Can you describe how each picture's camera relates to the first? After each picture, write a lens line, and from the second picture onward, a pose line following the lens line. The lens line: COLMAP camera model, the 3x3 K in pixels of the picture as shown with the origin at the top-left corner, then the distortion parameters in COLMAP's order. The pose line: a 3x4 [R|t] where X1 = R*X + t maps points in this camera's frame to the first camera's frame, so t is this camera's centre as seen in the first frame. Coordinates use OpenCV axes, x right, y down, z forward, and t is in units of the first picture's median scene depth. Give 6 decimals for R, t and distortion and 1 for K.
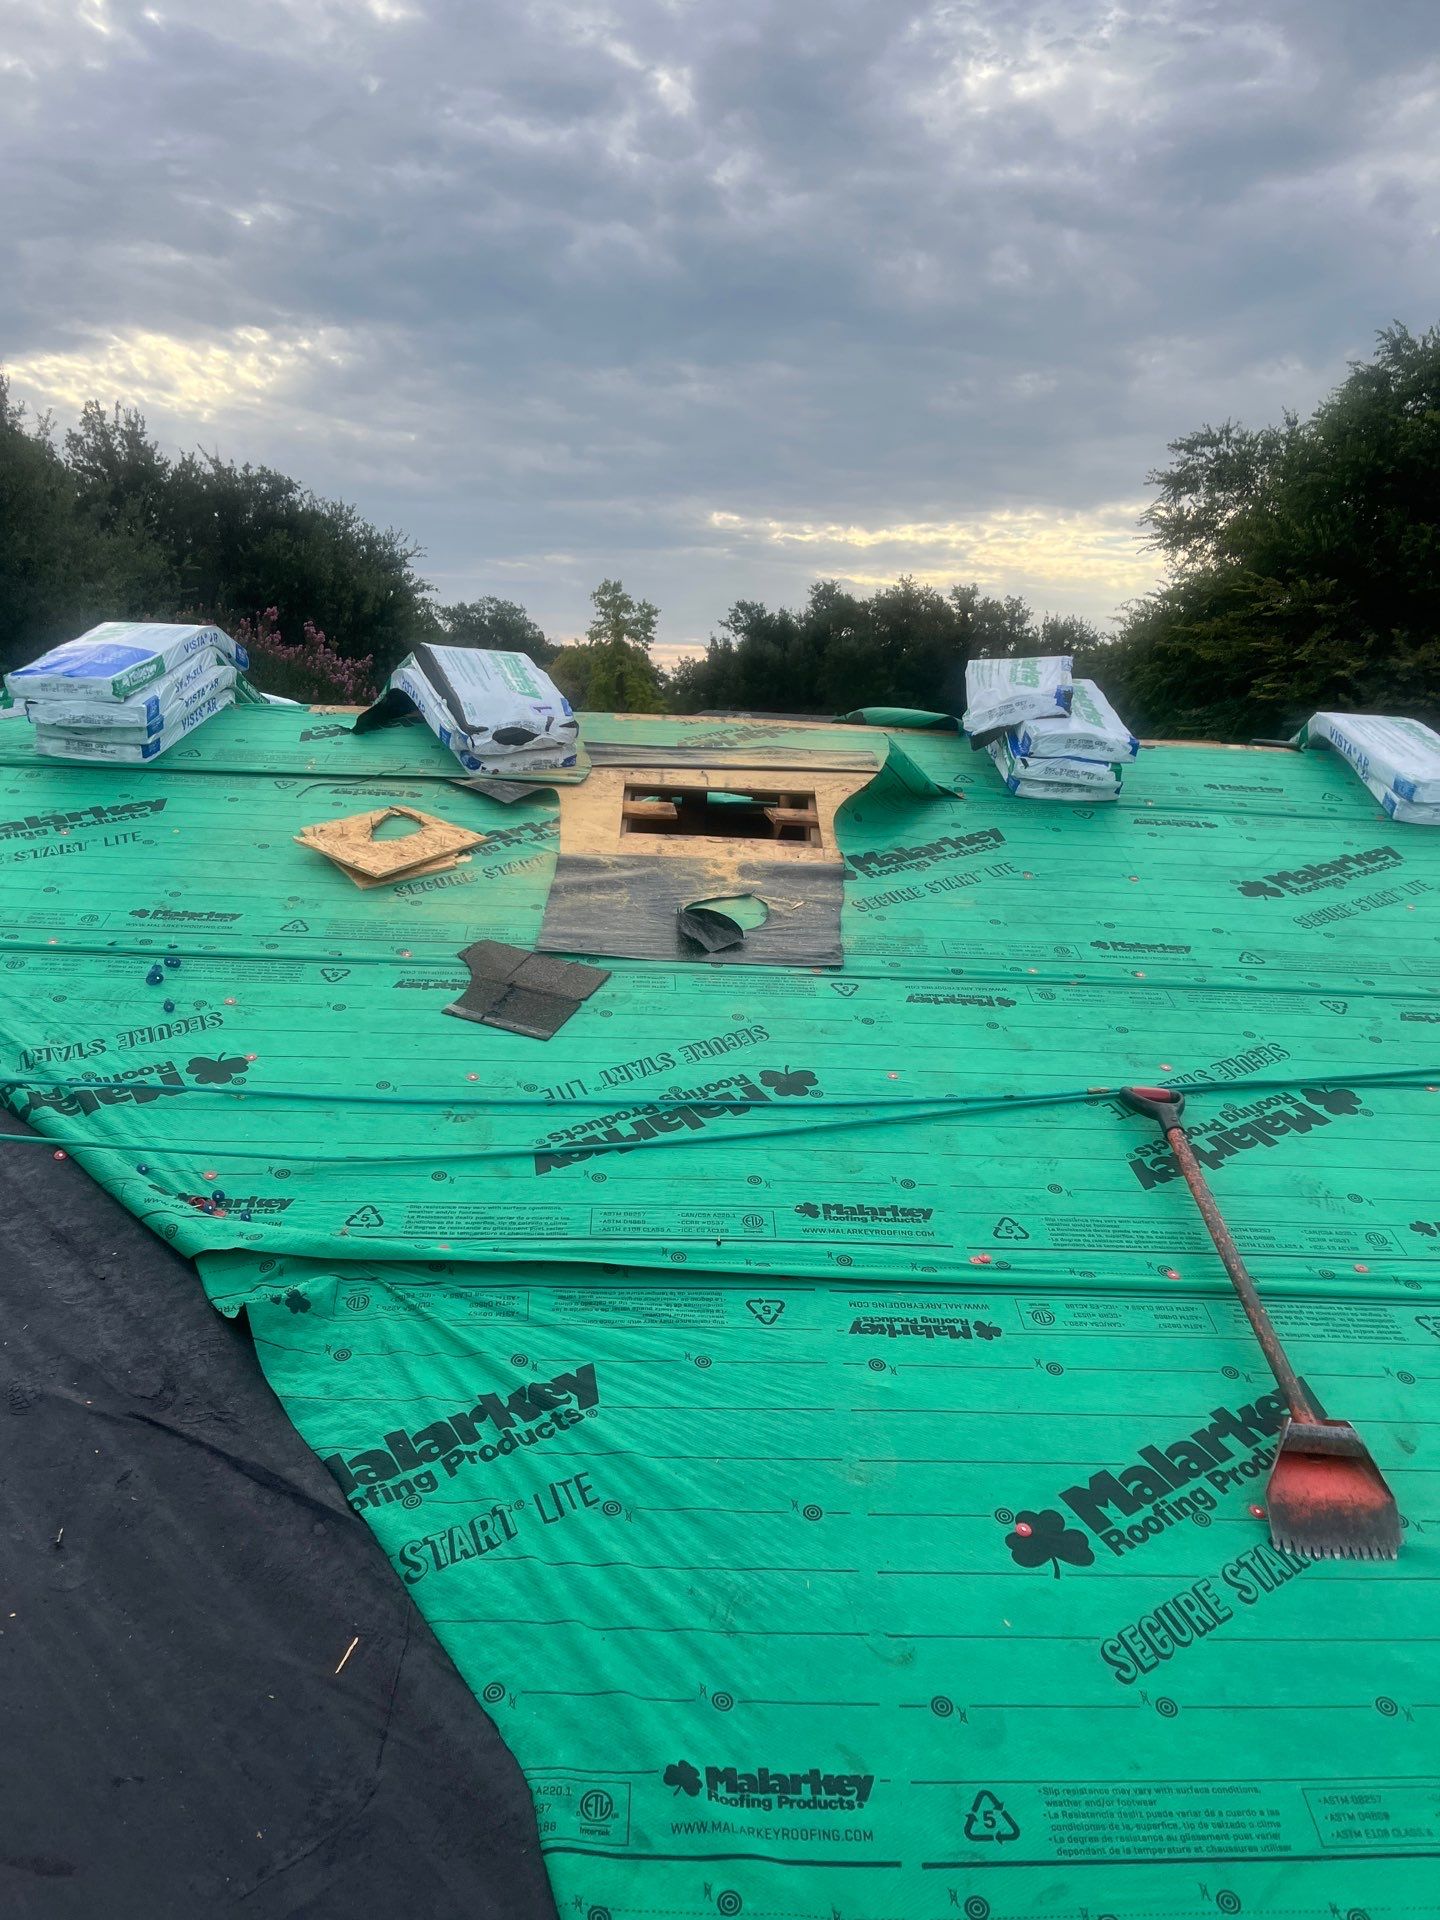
lens RADIAL K [[1425.6, 0, 732.9], [0, 1425.6, 967.0], [0, 0, 1]] dist [0.064620, -0.081100]
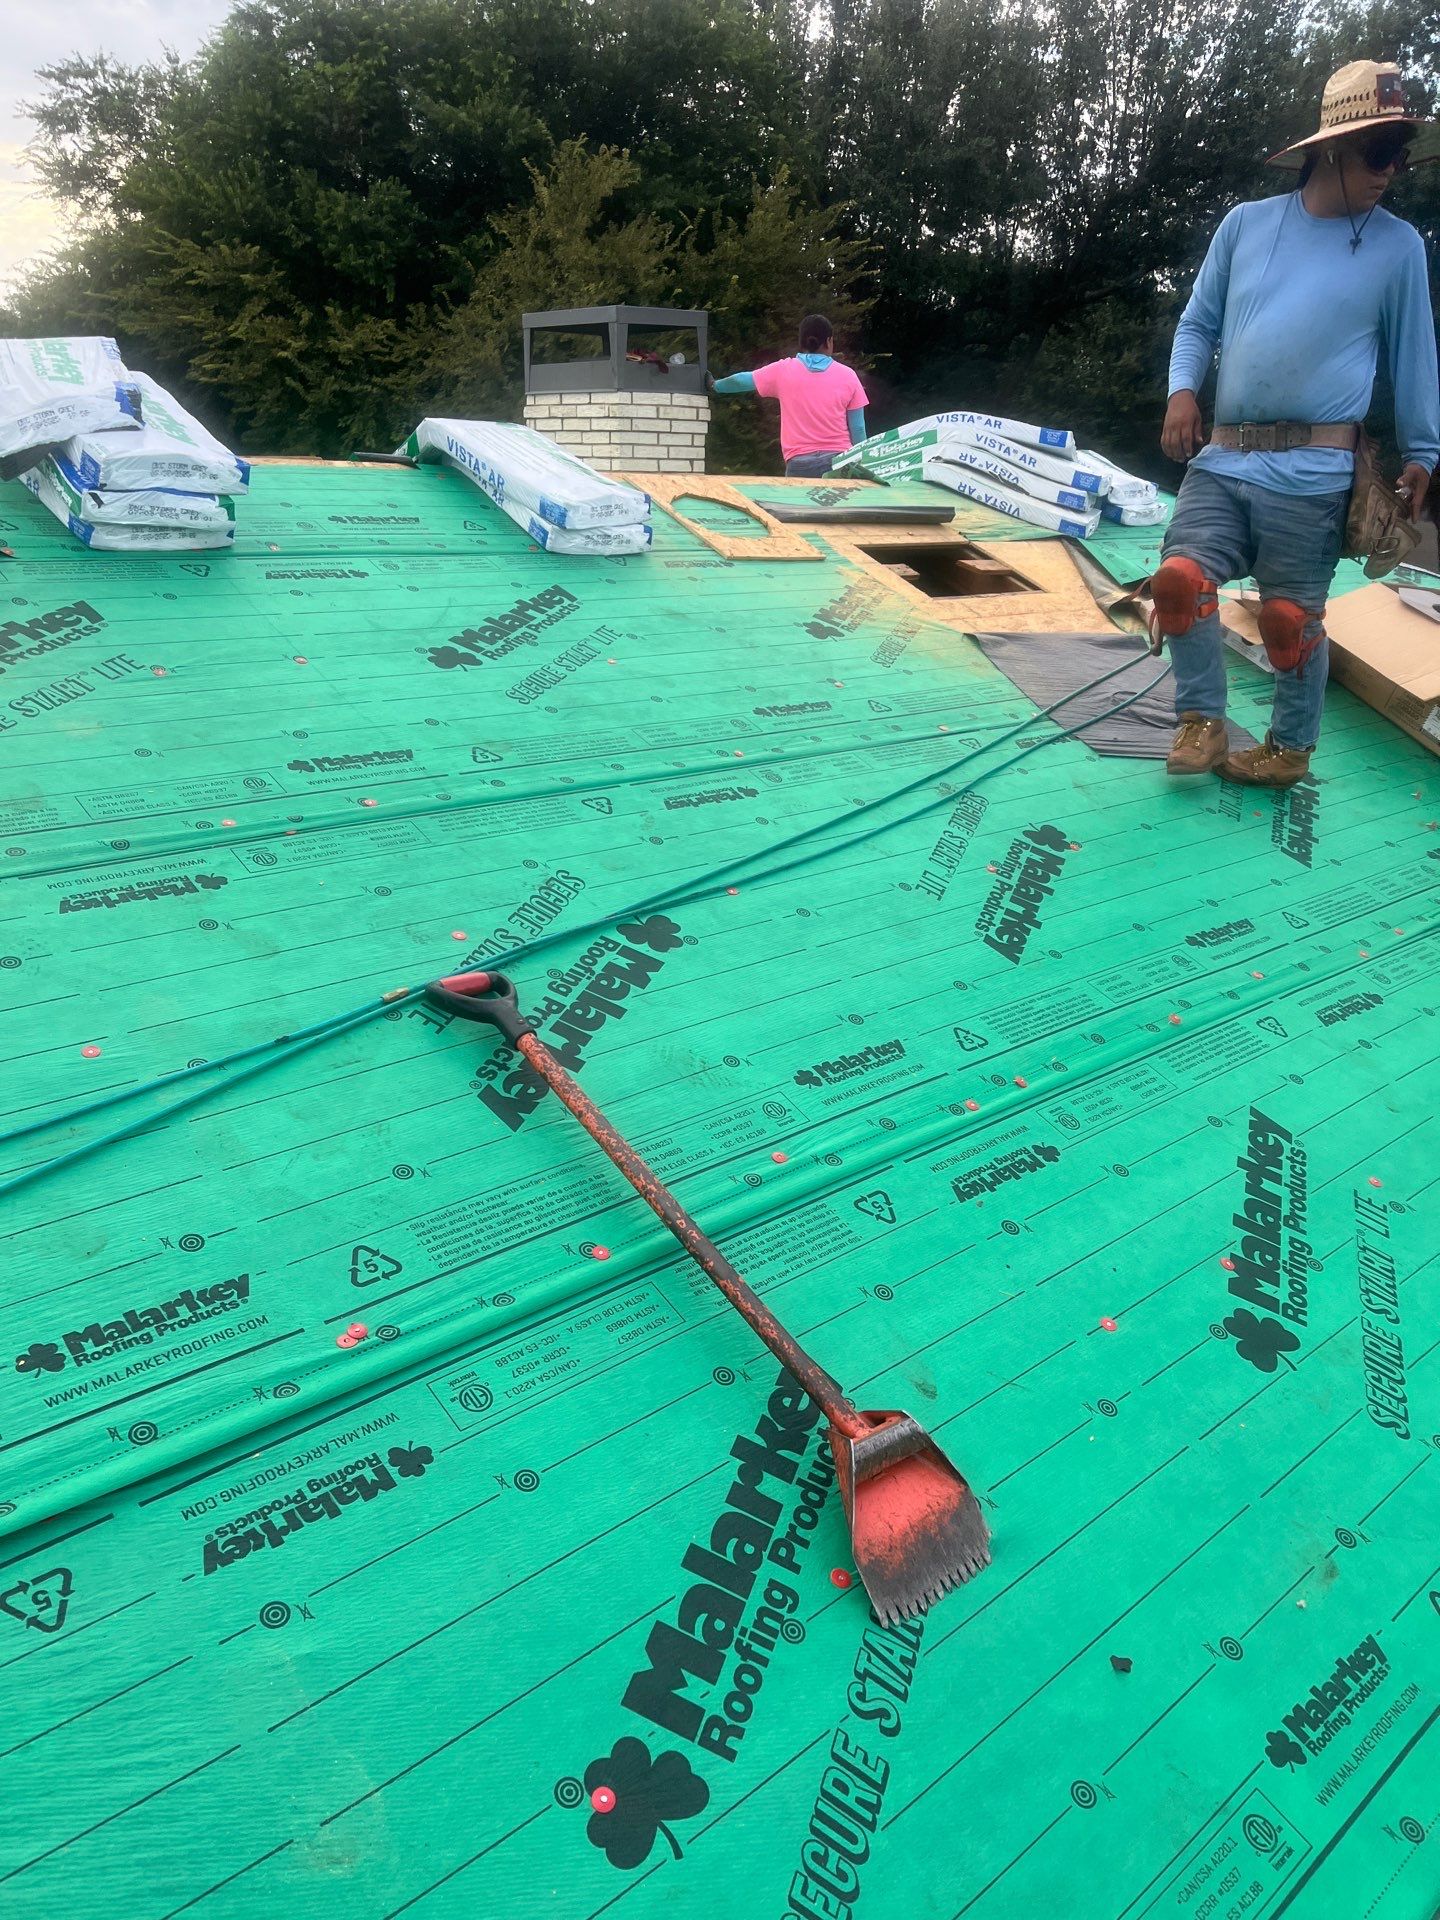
lens RADIAL K [[1425.6, 0, 726.2], [0, 1425.6, 950.5], [0, 0, 1]] dist [0.064620, -0.081100]
pose [[0.776541, -0.230528, 0.586380, -0.028868], [0.113784, 0.966670, 0.229351, -0.072720], [-0.619708, -0.111380, 0.776889, 0.304829]]
